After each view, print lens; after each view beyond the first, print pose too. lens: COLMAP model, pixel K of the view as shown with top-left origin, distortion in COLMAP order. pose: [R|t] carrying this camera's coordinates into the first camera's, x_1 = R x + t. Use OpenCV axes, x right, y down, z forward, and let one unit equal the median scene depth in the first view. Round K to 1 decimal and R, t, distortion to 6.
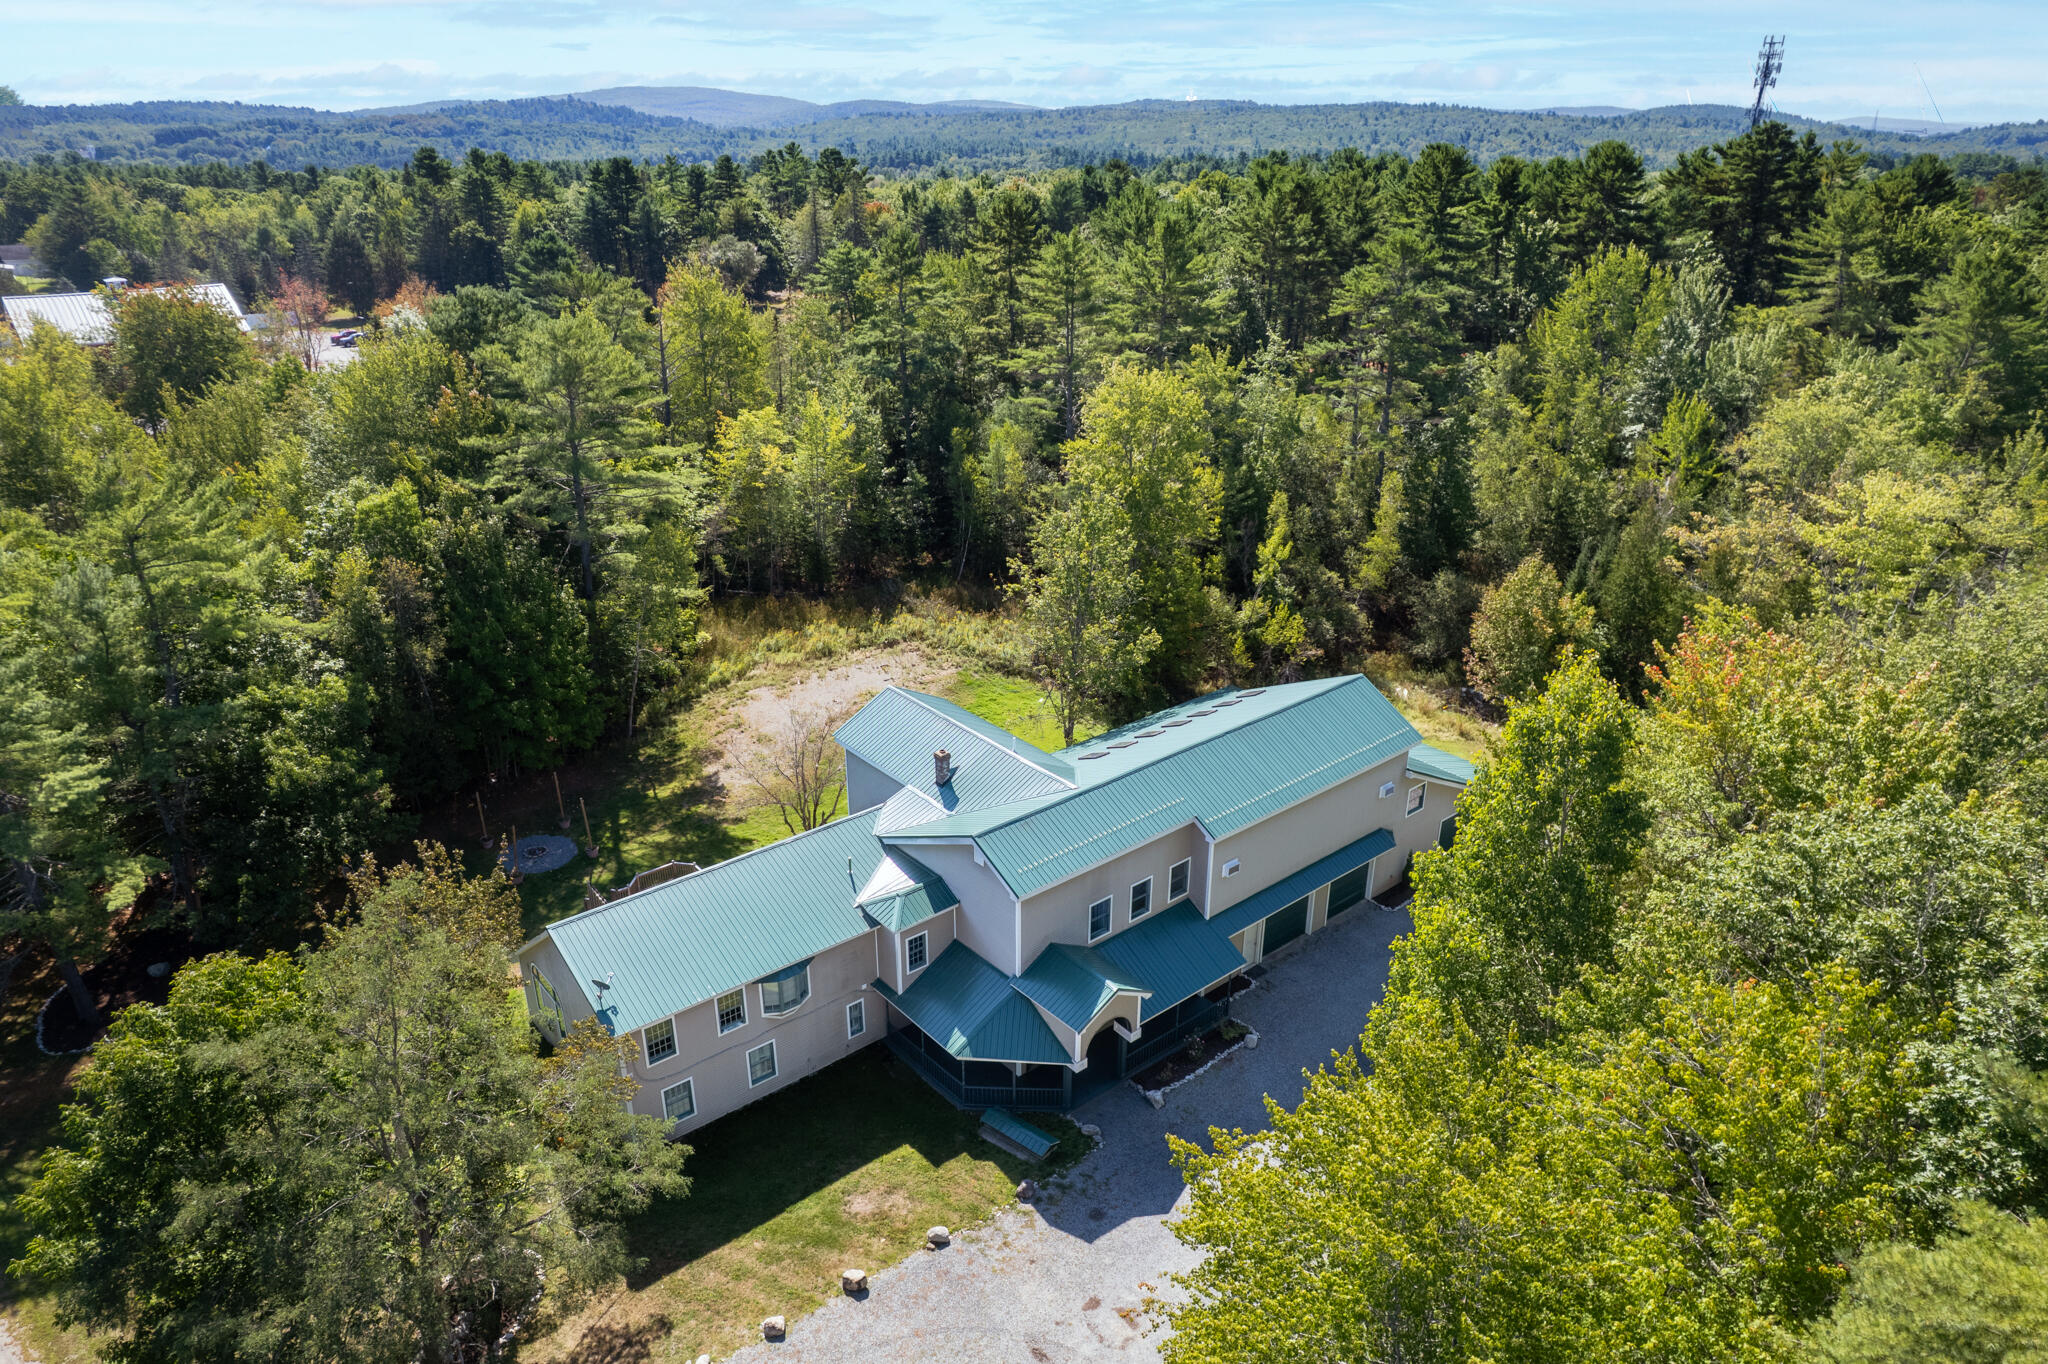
lens RADIAL K [[1292.5, 0, 1030.3], [0, 1292.5, 744.5], [0, 0, 1]] dist [-0.080811, 0.067346]
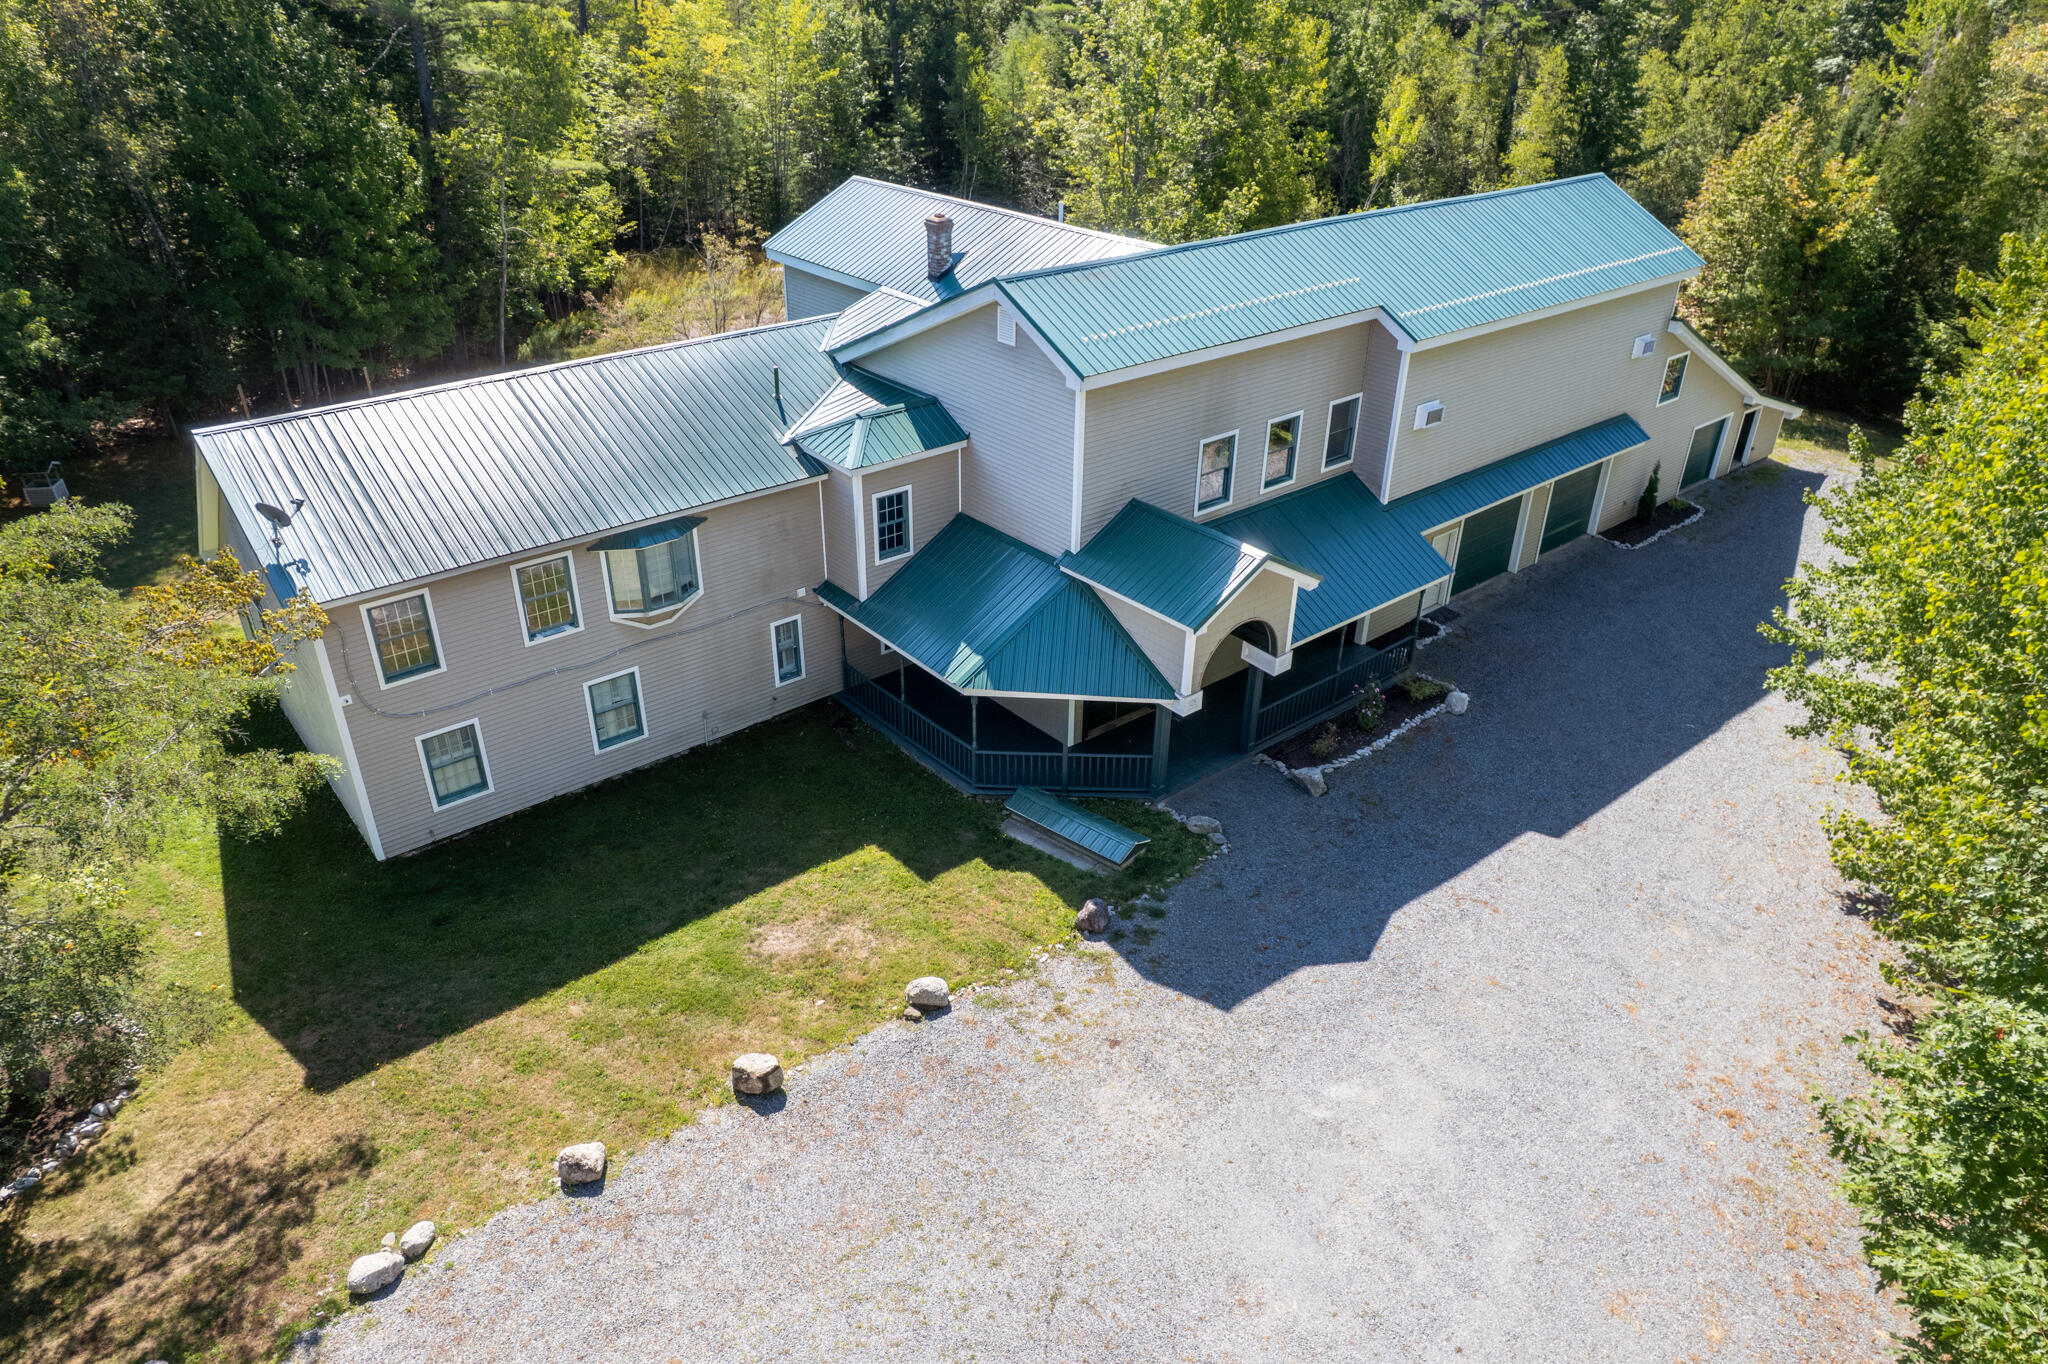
lens RADIAL K [[1292.5, 0, 1030.3], [0, 1292.5, 744.5], [0, 0, 1]] dist [-0.080811, 0.067346]
pose [[0.999971, 0.007350, 0.001938, -0.030012], [-0.007517, 0.994010, 0.109031, 0.209774], [-0.001125, -0.109043, 0.994036, 0.458496]]
